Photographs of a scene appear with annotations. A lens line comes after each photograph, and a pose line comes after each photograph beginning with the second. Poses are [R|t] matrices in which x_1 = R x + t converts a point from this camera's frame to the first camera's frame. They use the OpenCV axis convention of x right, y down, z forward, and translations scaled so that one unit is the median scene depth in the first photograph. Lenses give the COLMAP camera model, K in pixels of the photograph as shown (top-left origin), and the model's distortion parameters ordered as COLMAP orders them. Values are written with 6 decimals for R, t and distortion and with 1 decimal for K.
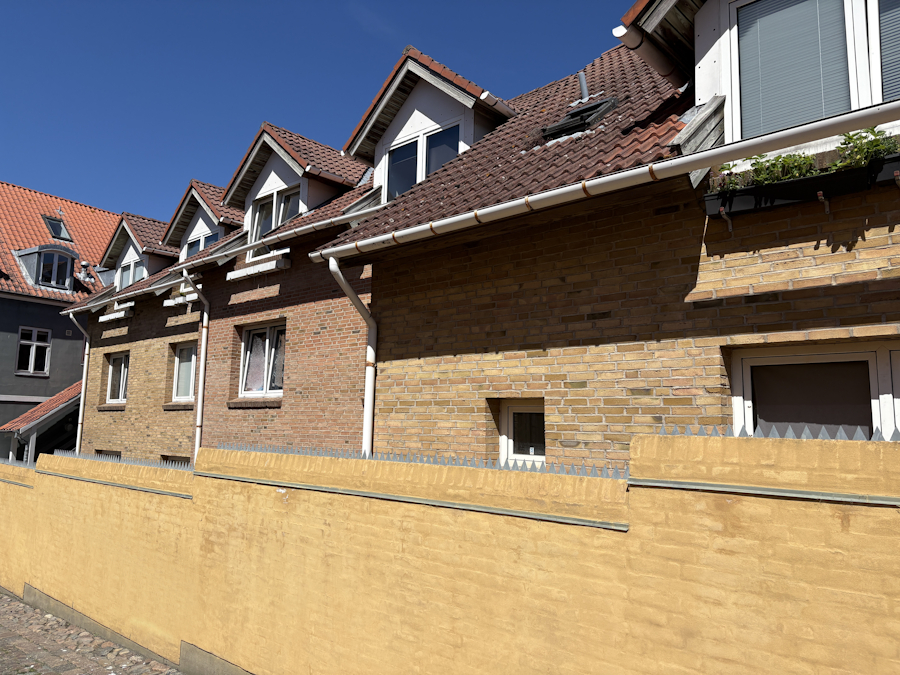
lens RADIAL K [[695.8, 0, 448.8], [0, 695.8, 332.5], [0, 0, 1]] dist [0.044949, -0.044252]
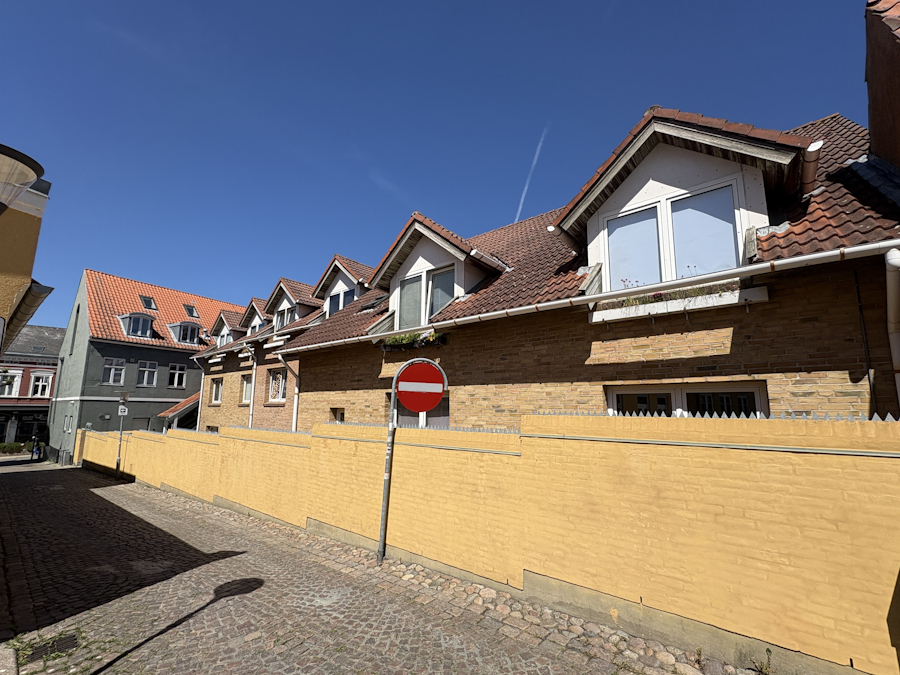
lens RADIAL K [[398.3, 0, 455.2], [0, 398.3, 344.4], [0, 0, 1]] dist [0.010786, 0.000093]
pose [[0.998218, -0.003206, 0.059582, 0.202466], [0.004621, 0.999710, -0.023633, -0.052315], [-0.059489, 0.023866, 0.997944, -0.280038]]
